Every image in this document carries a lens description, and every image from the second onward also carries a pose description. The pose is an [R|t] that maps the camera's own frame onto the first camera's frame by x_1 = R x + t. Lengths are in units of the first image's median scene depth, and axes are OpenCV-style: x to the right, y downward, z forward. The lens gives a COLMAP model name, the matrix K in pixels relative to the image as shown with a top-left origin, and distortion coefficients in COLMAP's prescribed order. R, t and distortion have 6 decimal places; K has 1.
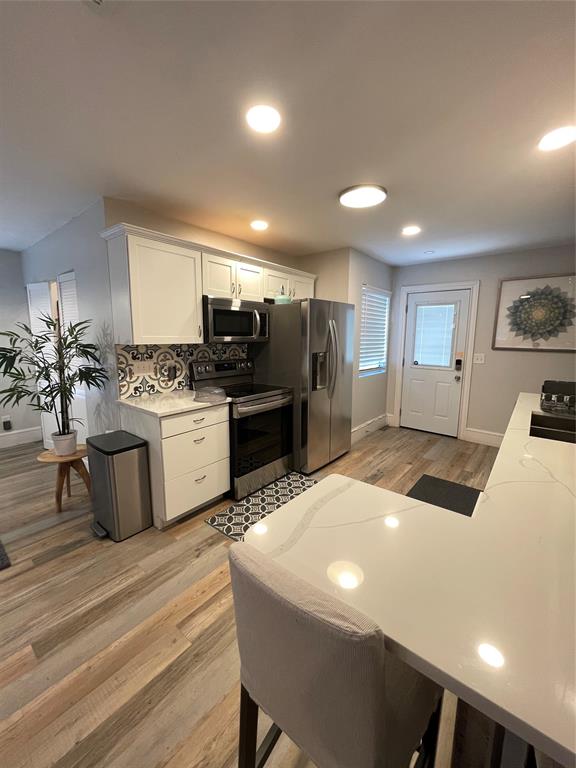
lens RADIAL K [[308.6, 0, 286.1], [0, 308.6, 381.6], [0, 0, 1]] dist [-0.004756, -0.000017]
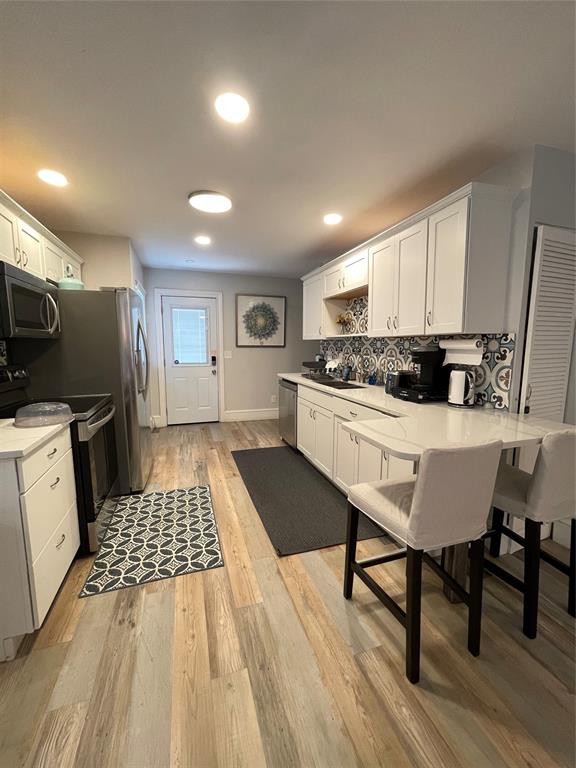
lens RADIAL K [[308.6, 0, 286.1], [0, 308.6, 381.6], [0, 0, 1]] dist [-0.004756, -0.000017]
pose [[0.532596, -0.109037, 0.839317, -0.467464], [0.126934, 0.990741, 0.048162, 0.006037], [-0.836797, 0.080886, 0.541505, 0.188402]]
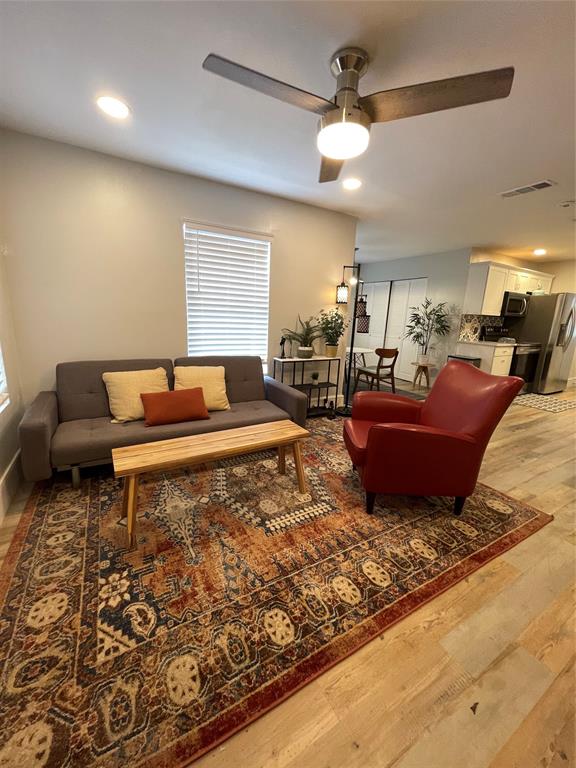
lens RADIAL K [[308.6, 0, 286.1], [0, 308.6, 381.6], [0, 0, 1]] dist [-0.004756, -0.000017]
pose [[0.934573, 0.108871, -0.338705, -0.810769], [-0.088817, 0.993280, 0.074205, 0.260894], [0.344507, -0.039268, 0.937962, -1.297202]]
